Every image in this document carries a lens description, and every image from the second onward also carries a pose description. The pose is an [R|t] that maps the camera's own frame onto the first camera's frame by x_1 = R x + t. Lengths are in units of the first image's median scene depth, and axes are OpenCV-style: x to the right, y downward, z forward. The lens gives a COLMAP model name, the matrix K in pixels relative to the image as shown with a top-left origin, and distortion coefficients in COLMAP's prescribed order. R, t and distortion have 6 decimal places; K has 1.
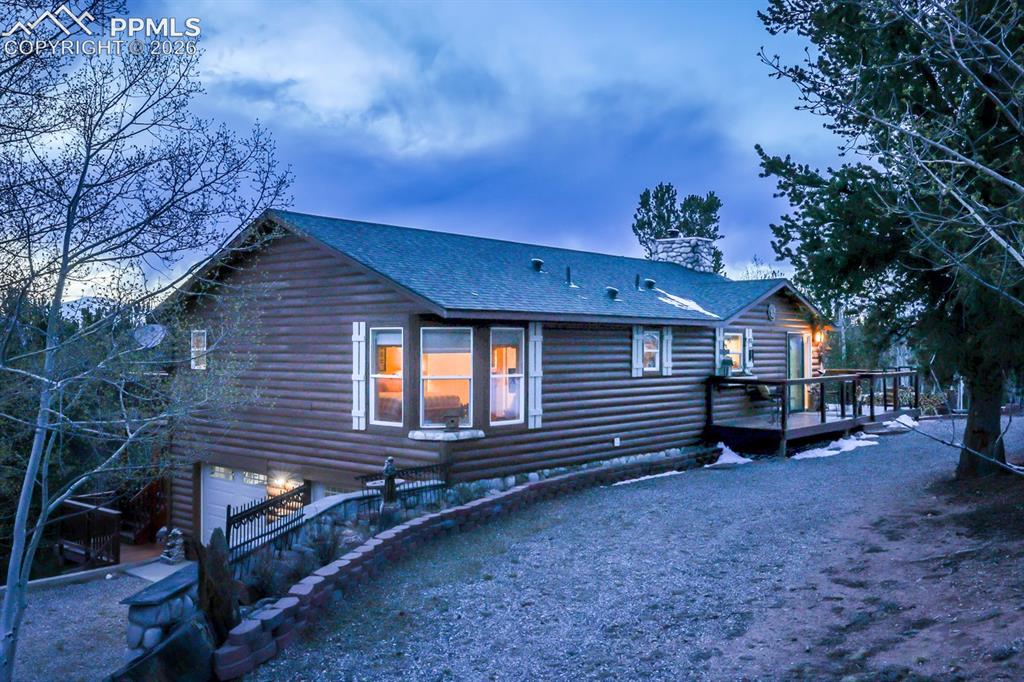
lens RADIAL K [[928.1, 0, 564.3], [0, 928.1, 340.8], [0, 0, 1]] dist [-0.046729, 0.000092]
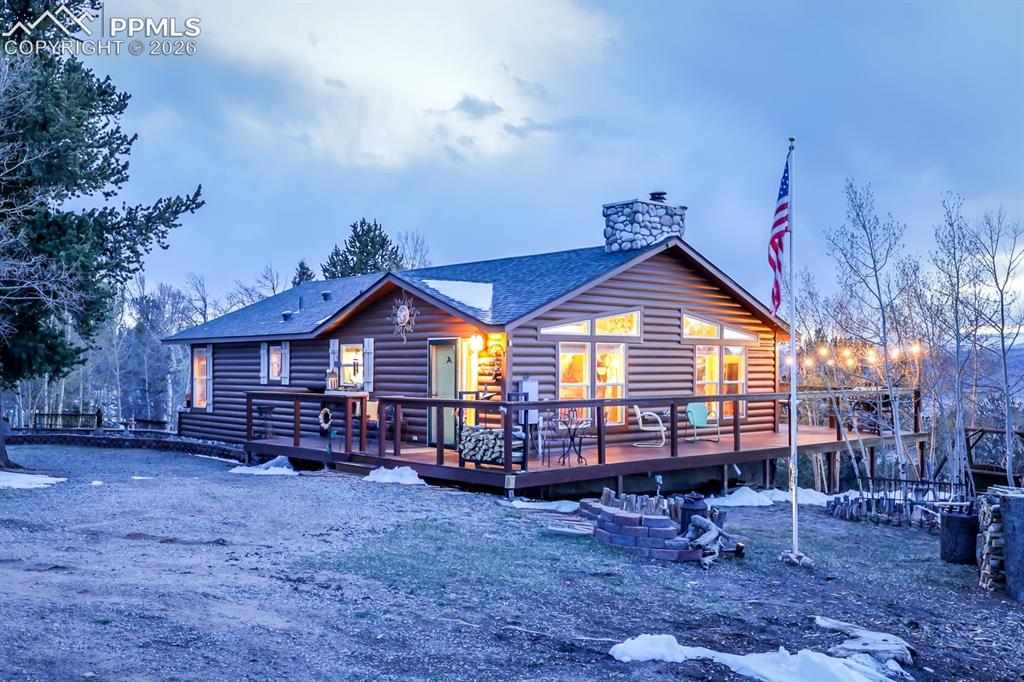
lens RADIAL K [[928.1, 0, 564.3], [0, 928.1, 340.8], [0, 0, 1]] dist [-0.046729, 0.000092]
pose [[-0.130783, -0.024166, -0.991116, 1.033897], [0.004144, 0.999681, -0.024922, 0.010957], [0.991402, -0.007367, -0.130641, 1.301477]]
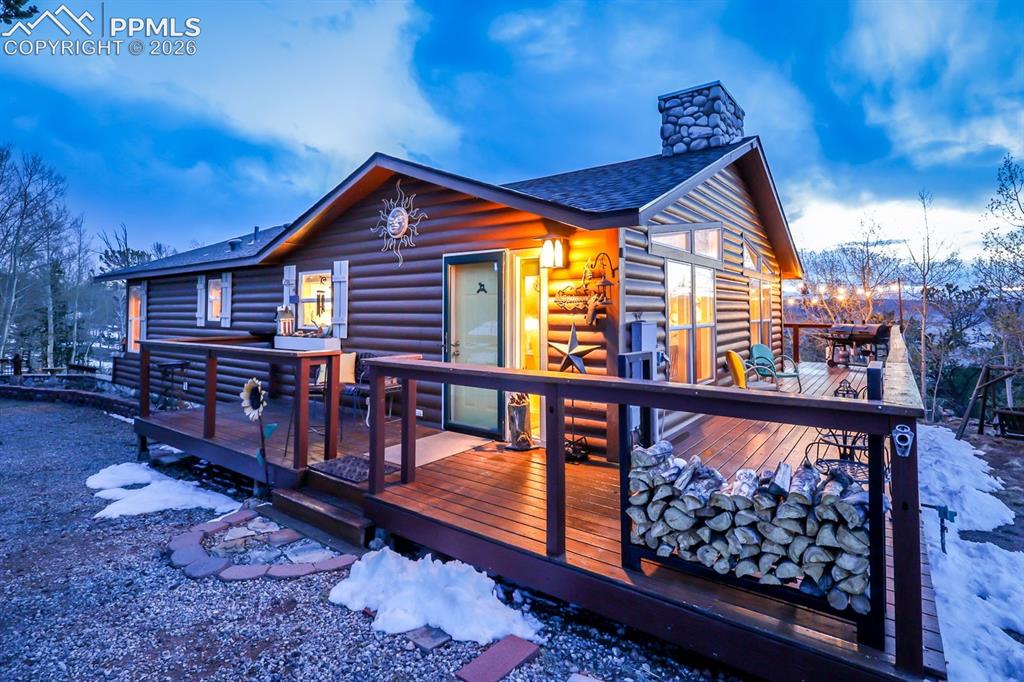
lens RADIAL K [[494.5, 0, 535.1], [0, 494.5, 290.8], [0, 0, 1]] dist [-0.002372, 0.000149]
pose [[0.050837, -0.040395, -0.997890, 0.525329], [0.003563, 0.999183, -0.040266, 0.018949], [0.998701, -0.001508, 0.050939, 1.116547]]
